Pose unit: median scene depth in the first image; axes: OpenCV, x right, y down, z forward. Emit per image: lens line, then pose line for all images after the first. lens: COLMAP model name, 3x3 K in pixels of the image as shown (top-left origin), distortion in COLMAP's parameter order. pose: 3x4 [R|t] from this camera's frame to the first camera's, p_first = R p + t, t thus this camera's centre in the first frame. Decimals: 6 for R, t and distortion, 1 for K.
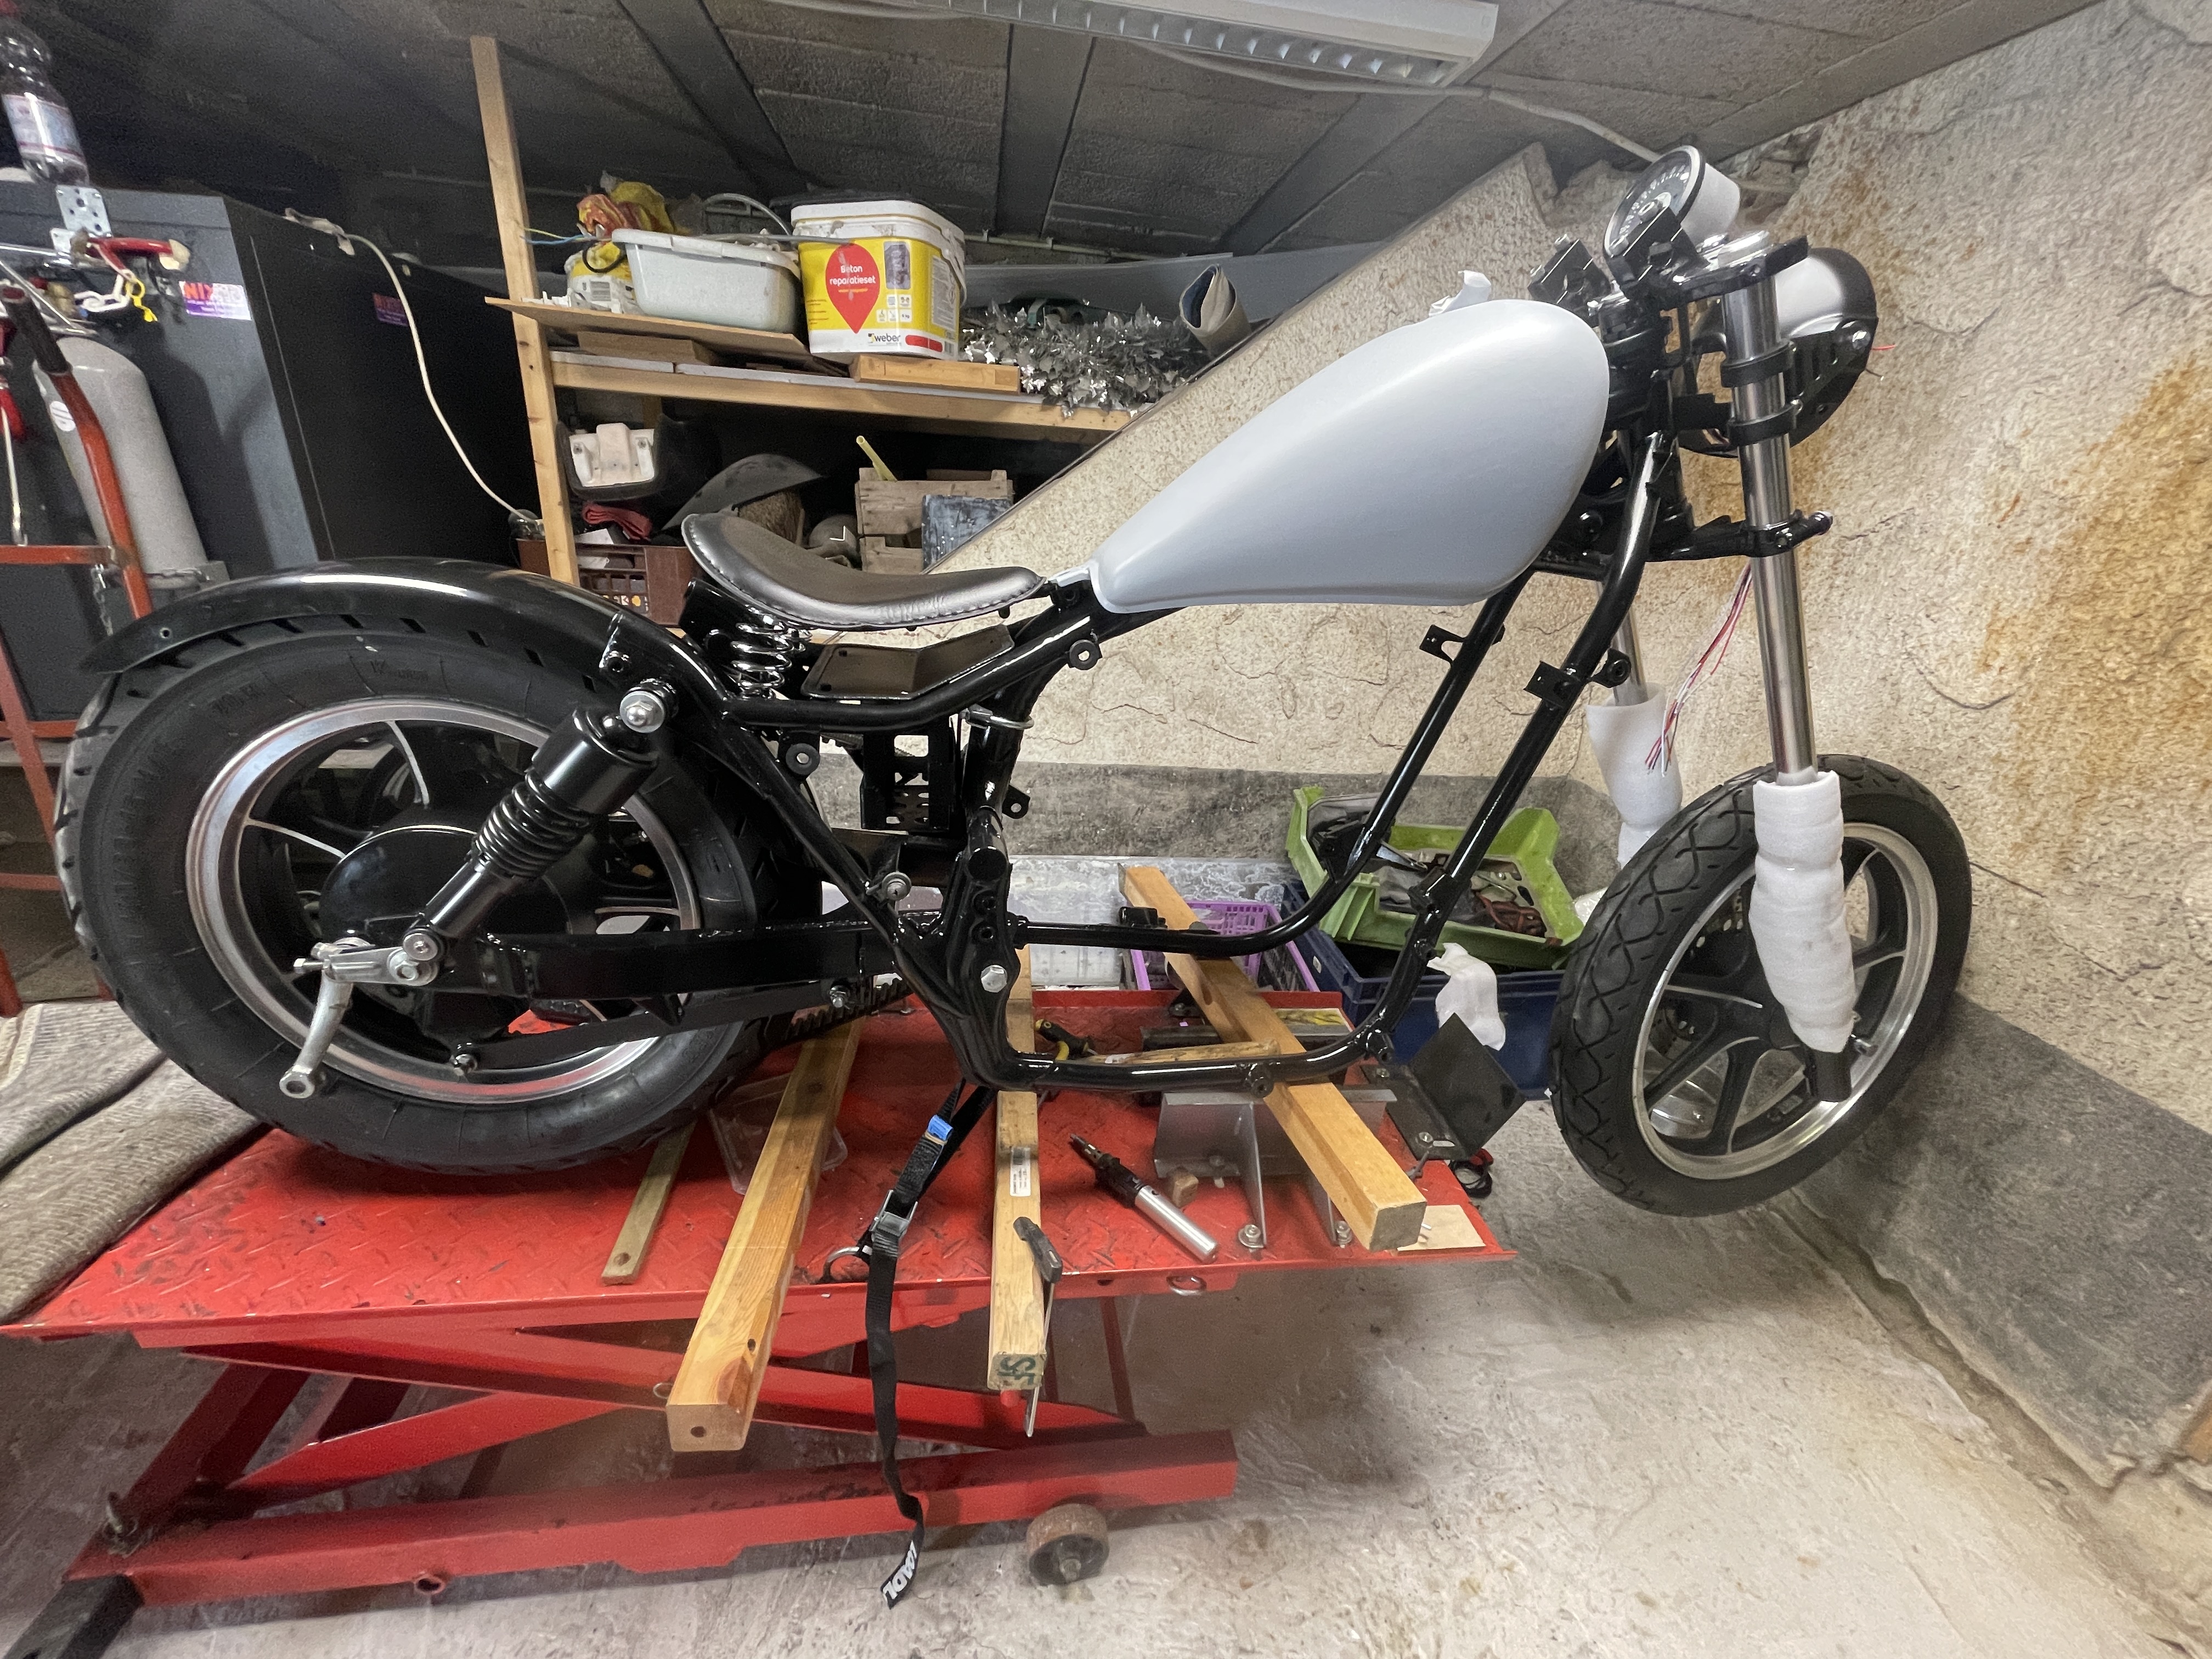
lens RADIAL K [[879.3, 0, 1100.3], [0, 879.3, 828.5], [0, 0, 1]] dist [0.001402, -0.002318]
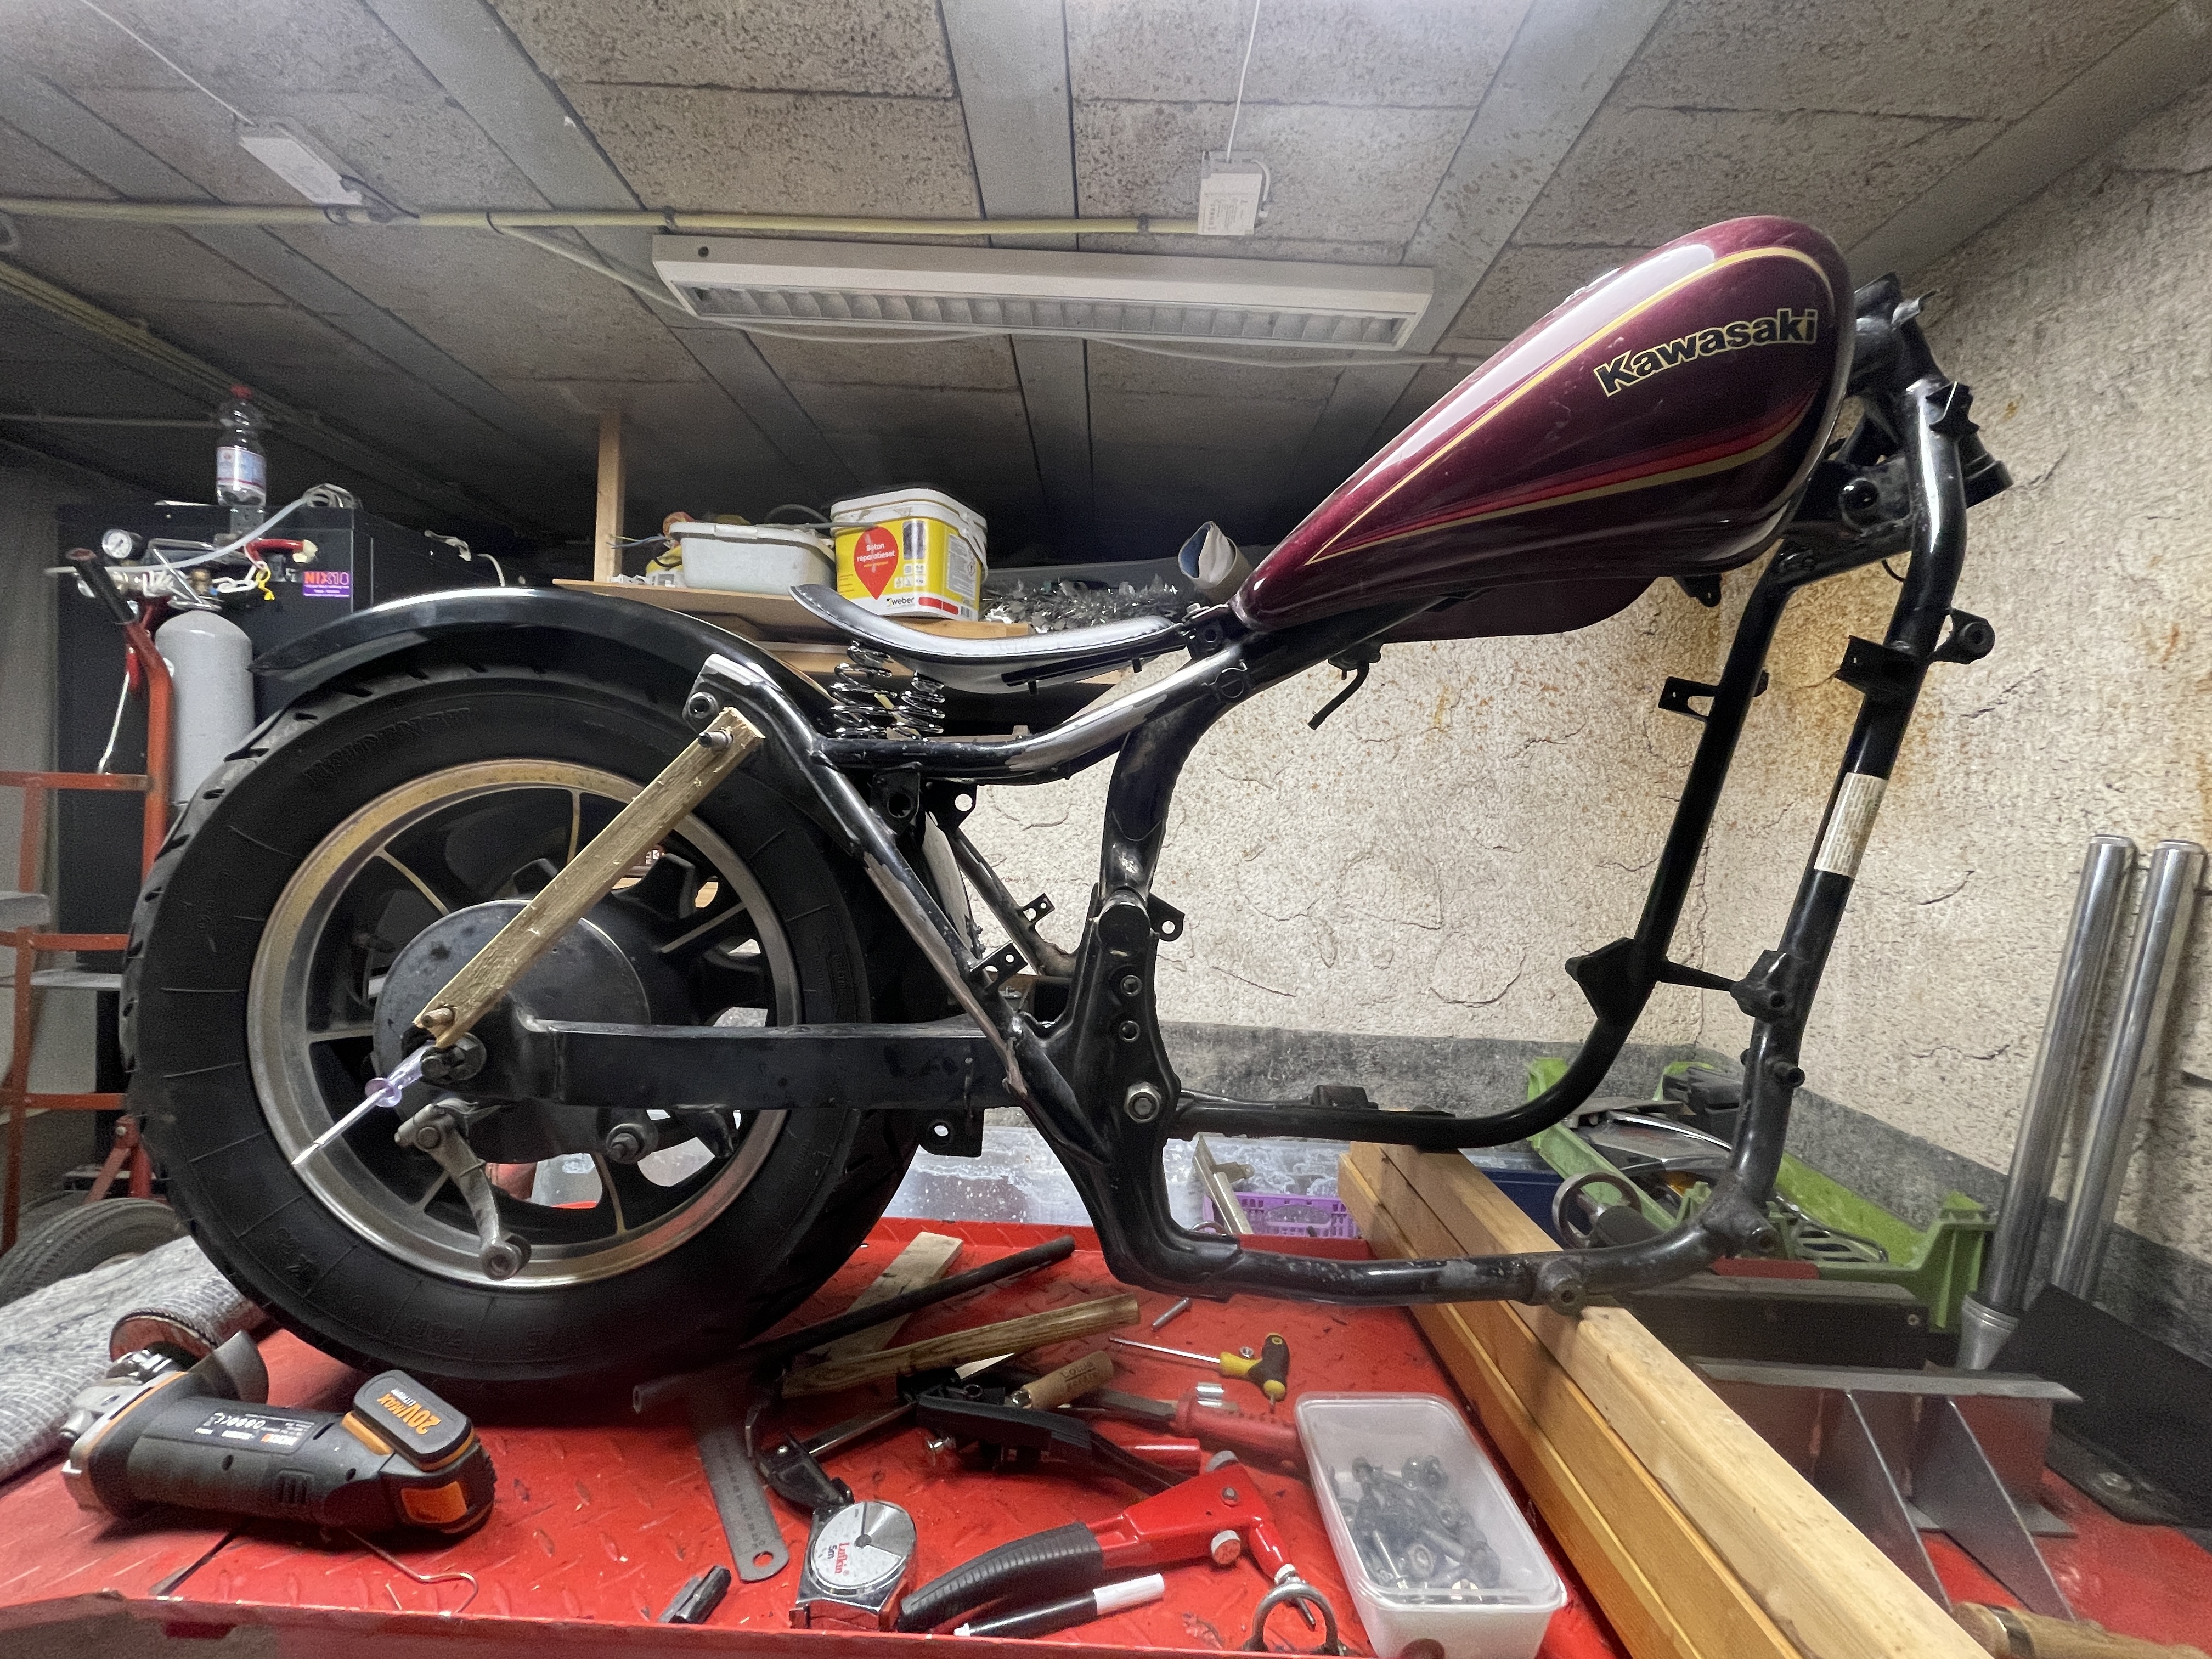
lens RADIAL K [[879.3, 0, 1100.9], [0, 879.3, 834.4], [0, 0, 1]] dist [0.001402, -0.002318]
pose [[0.989714, -0.021756, -0.141400, 0.141335], [-0.029390, 0.936370, -0.349782, 0.074695], [0.140012, 0.350339, 0.926099, 0.143926]]
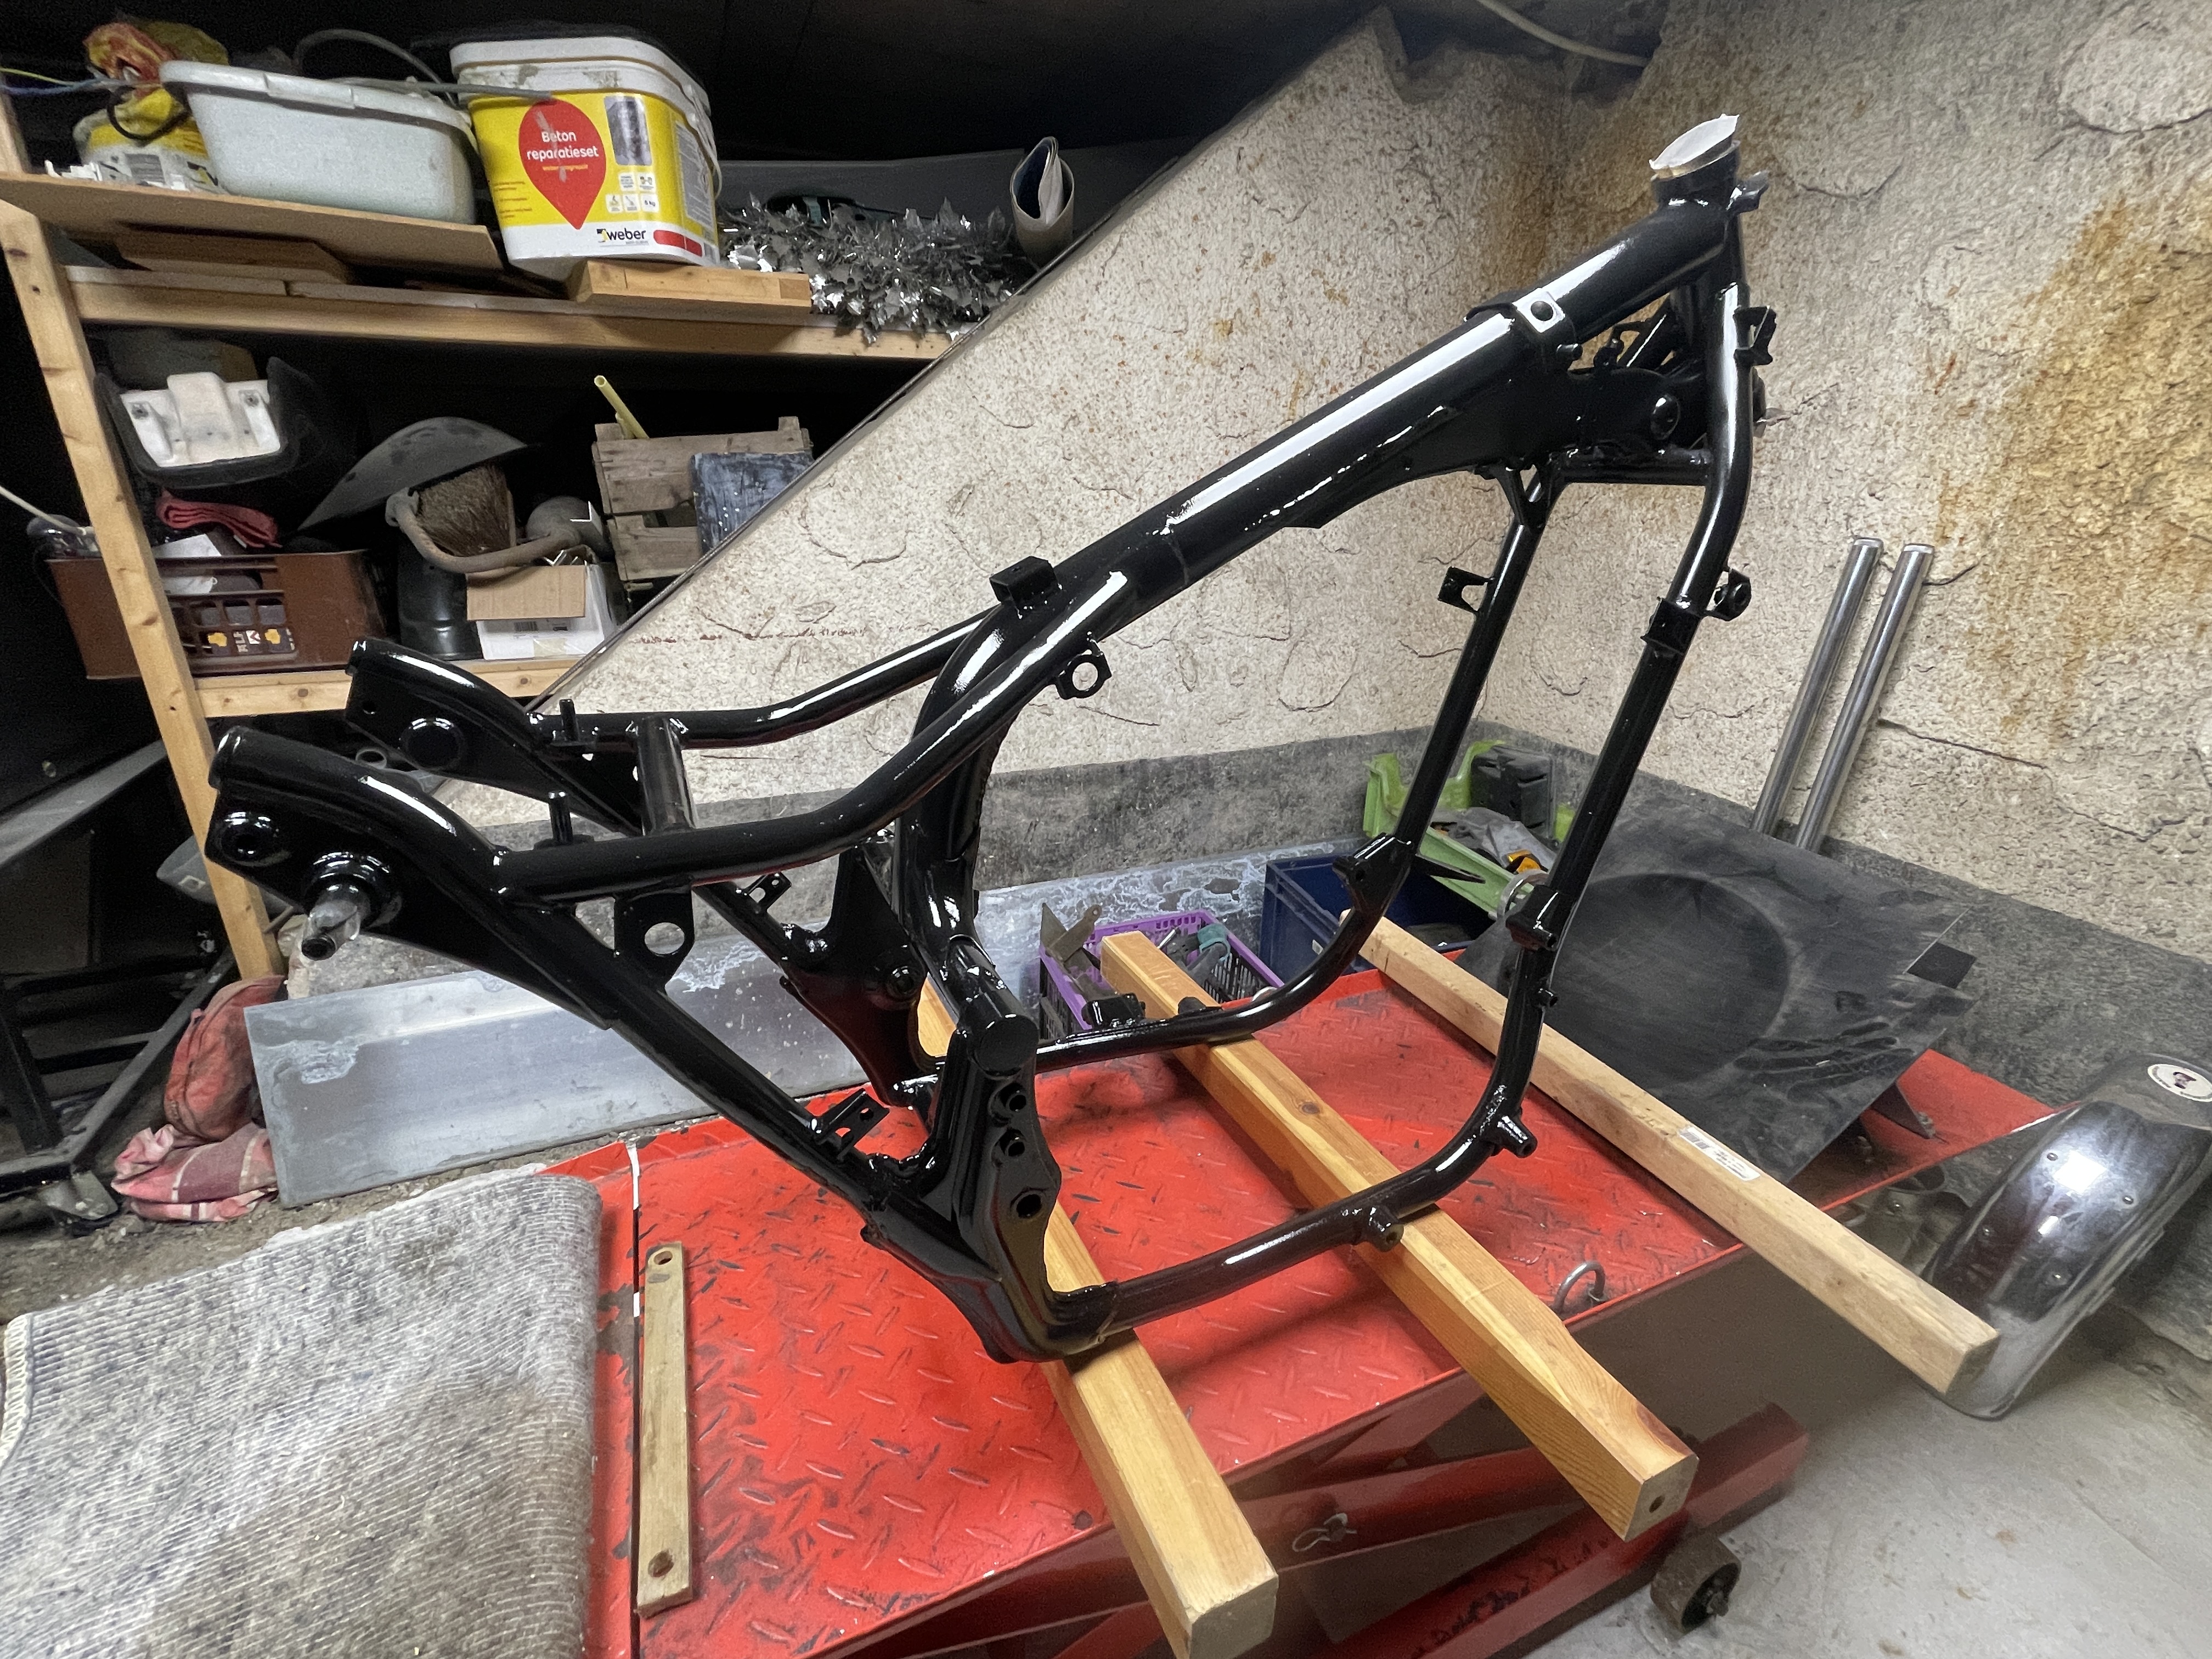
lens RADIAL K [[970.7, 0, 1094.4], [0, 970.7, 832.1], [0, 0, 1]] dist [-0.003260, 0.001010]
pose [[0.961274, -0.153213, 0.229082, -0.129505], [0.155336, 0.987822, 0.008849, -0.017369], [-0.227648, 0.027079, 0.973367, 0.147349]]
